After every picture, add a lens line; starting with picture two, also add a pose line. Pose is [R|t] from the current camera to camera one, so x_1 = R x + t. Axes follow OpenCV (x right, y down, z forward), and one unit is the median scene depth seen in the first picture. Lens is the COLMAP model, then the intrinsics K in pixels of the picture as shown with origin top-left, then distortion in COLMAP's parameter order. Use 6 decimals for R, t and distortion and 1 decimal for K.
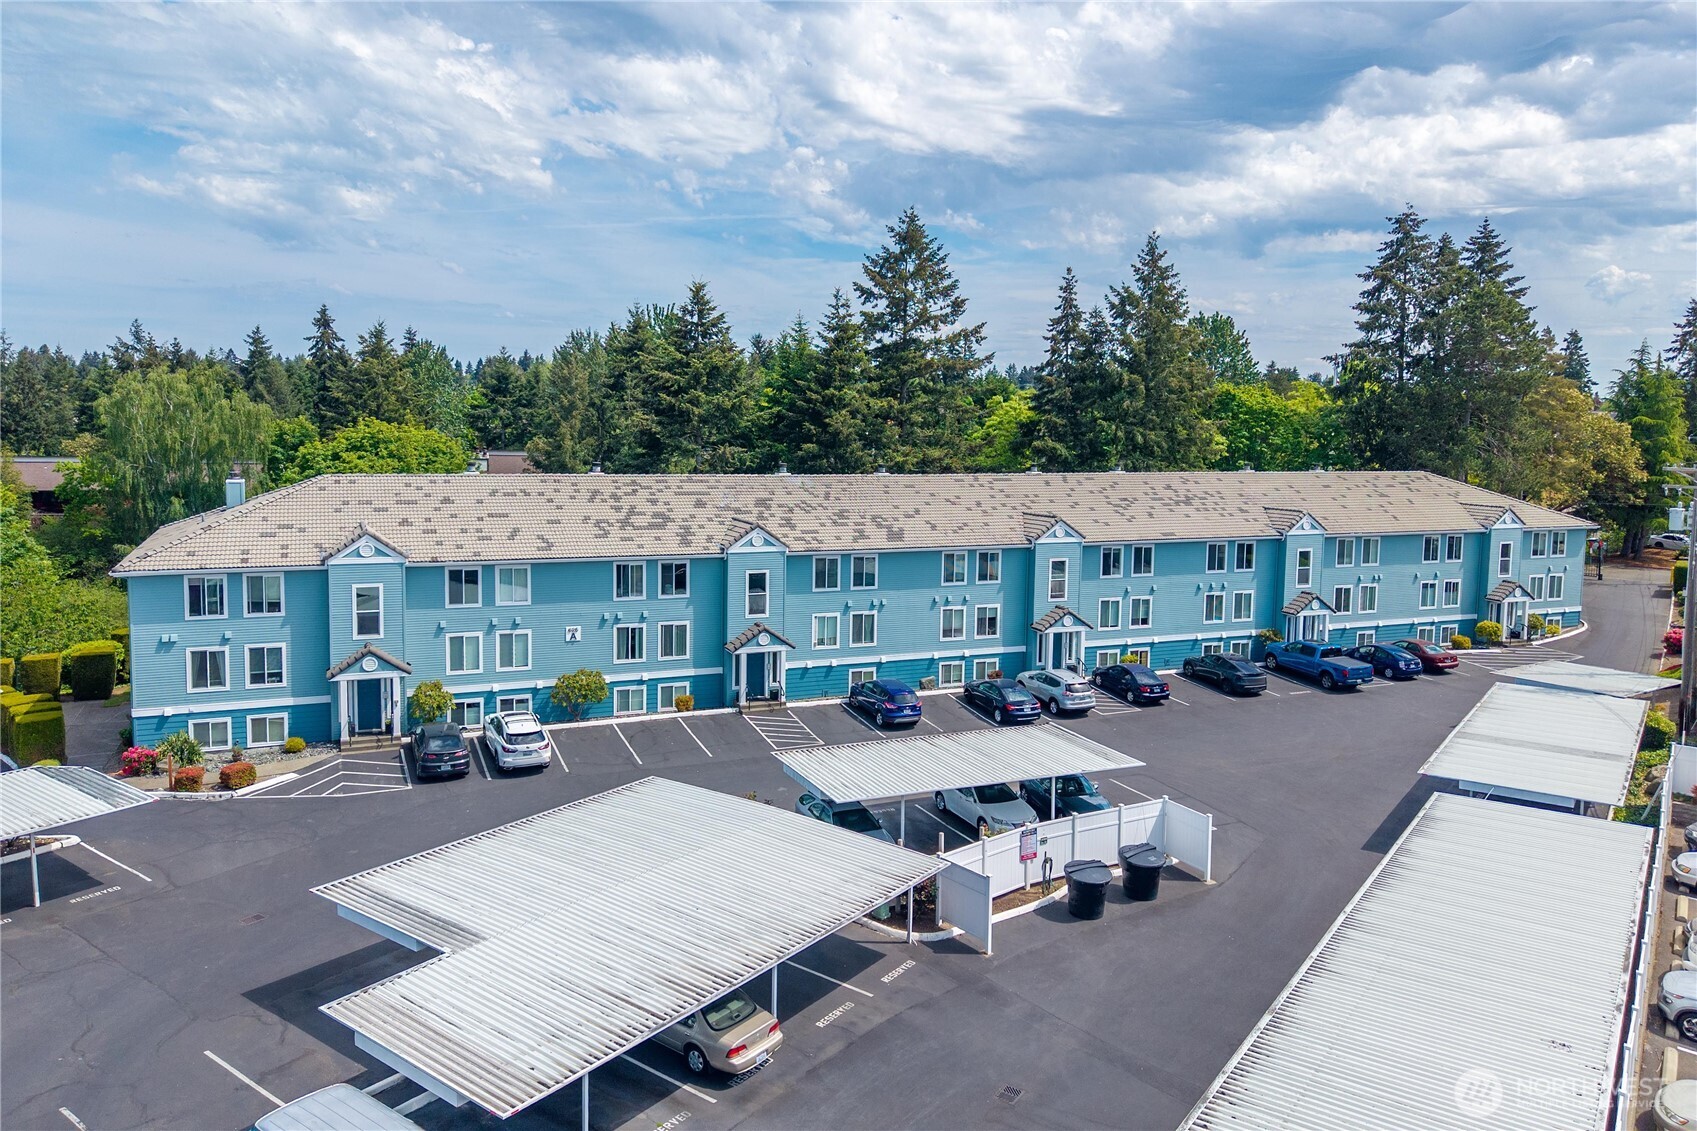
lens RADIAL K [[1114.5, 0, 844.1], [0, 1114.5, 543.0], [0, 0, 1]] dist [0.029963, 0.002143]
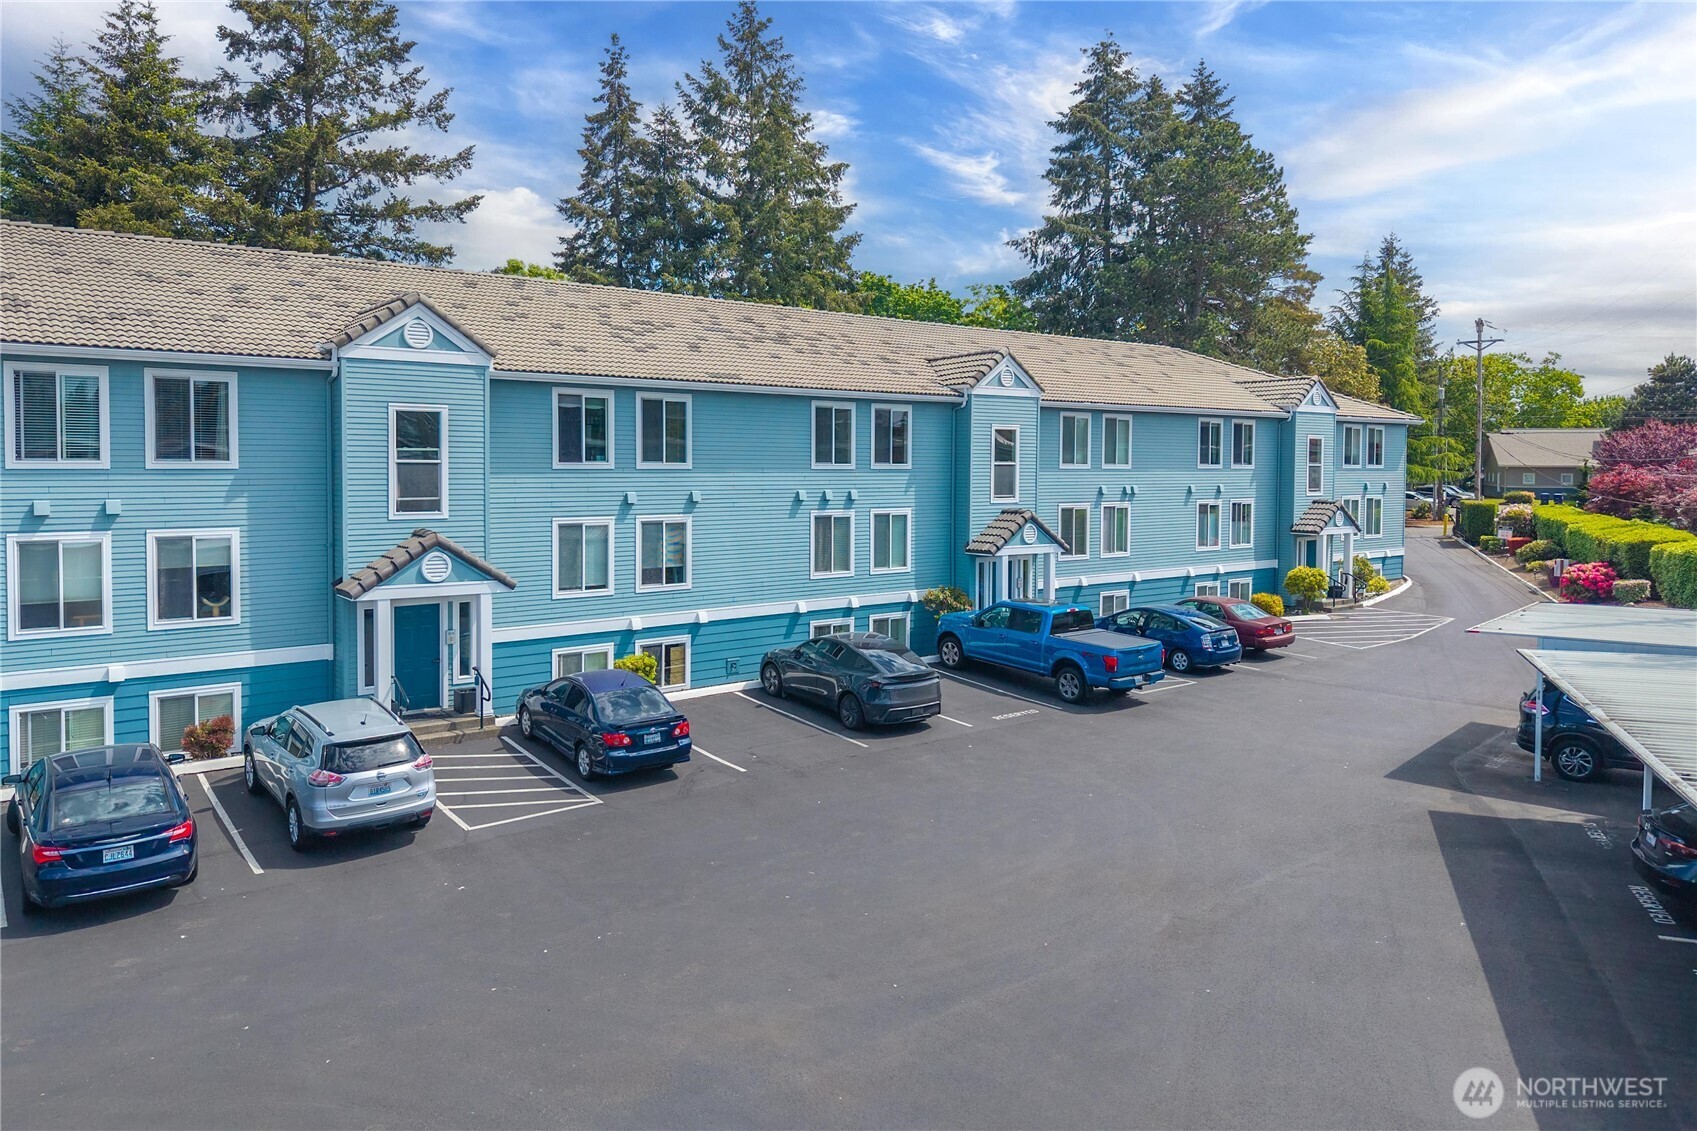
lens RADIAL K [[1163.4, 0, 848.5], [0, 1163.4, 565.5], [0, 0, 1]] dist [0.104058, -0.001042]
pose [[0.961663, -0.034022, 0.272117, 0.203249], [0.037247, 0.999284, -0.006692, 0.069243], [-0.271694, 0.016571, 0.962241, 0.527004]]
